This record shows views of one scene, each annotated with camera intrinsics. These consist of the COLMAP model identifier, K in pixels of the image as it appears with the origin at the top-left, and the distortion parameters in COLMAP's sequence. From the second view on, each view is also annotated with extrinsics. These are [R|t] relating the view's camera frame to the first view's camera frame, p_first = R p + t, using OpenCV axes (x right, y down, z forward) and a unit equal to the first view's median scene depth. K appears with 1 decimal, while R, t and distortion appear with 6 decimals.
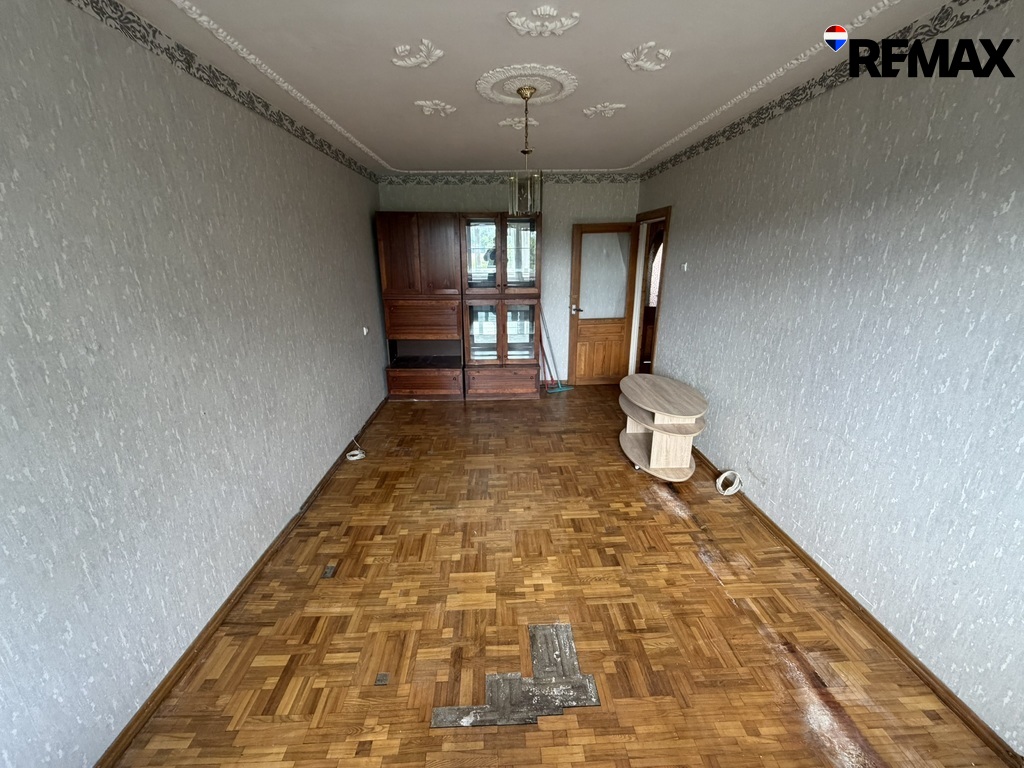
lens RADIAL K [[406.3, 0, 509.8], [0, 406.3, 385.1], [0, 0, 1]] dist [0.000295, -0.000172]
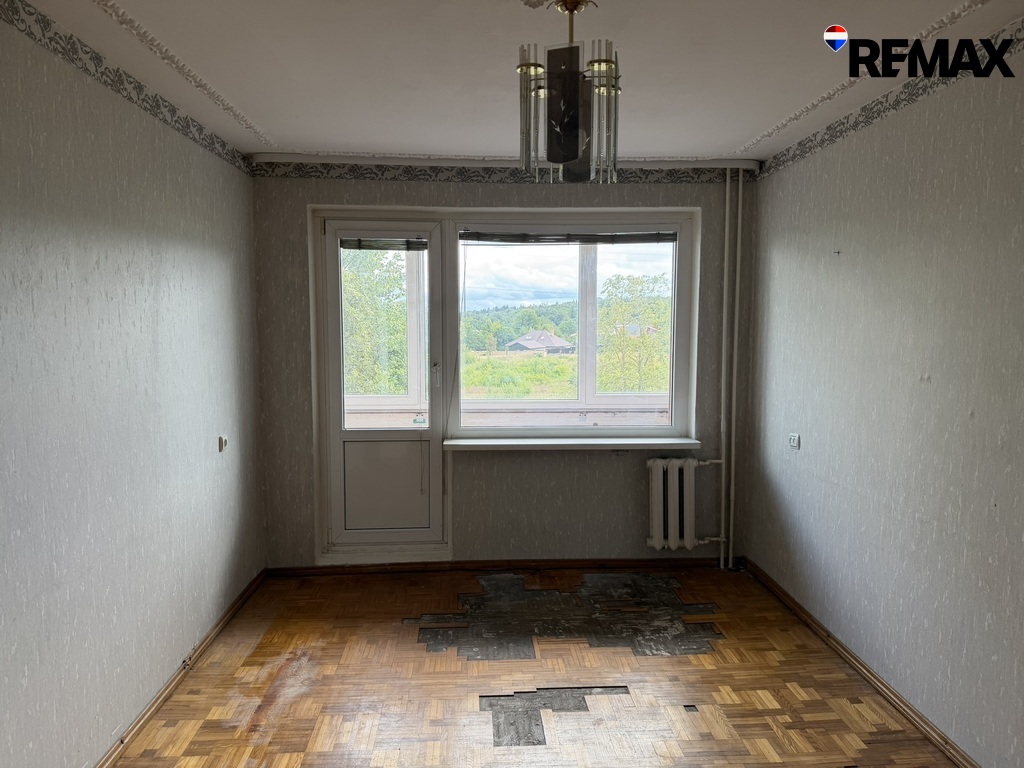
lens RADIAL K [[714.4, 0, 516.6], [0, 714.4, 383.2], [0, 0, 1]] dist [0.089747, -0.143135]
pose [[-0.999668, 0.022291, -0.012938, 0.139285], [0.015734, 0.925401, 0.378664, -0.858091], [0.020414, 0.378334, -0.925444, 2.869986]]
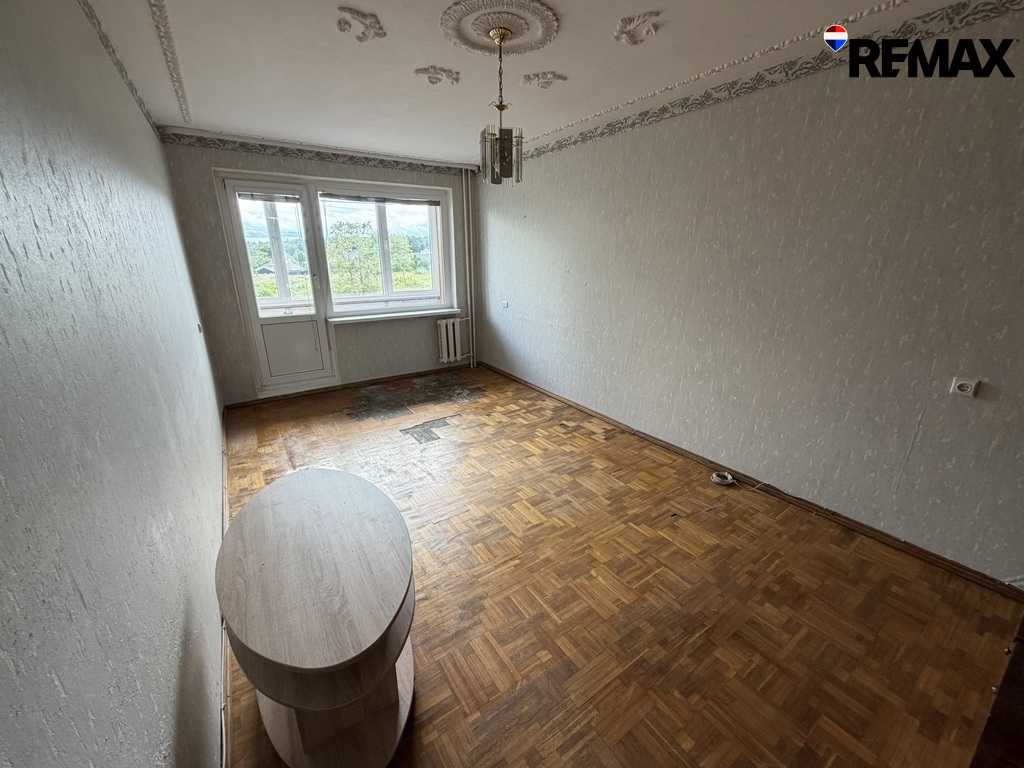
lens RADIAL K [[406.3, 0, 509.8], [0, 406.3, 385.1], [0, 0, 1]] dist [0.000295, -0.000172]
pose [[-0.851472, 0.185127, -0.490636, 0.899699], [-0.135804, 0.825852, 0.547290, -0.947758], [0.506511, 0.532632, -0.678048, 3.210154]]
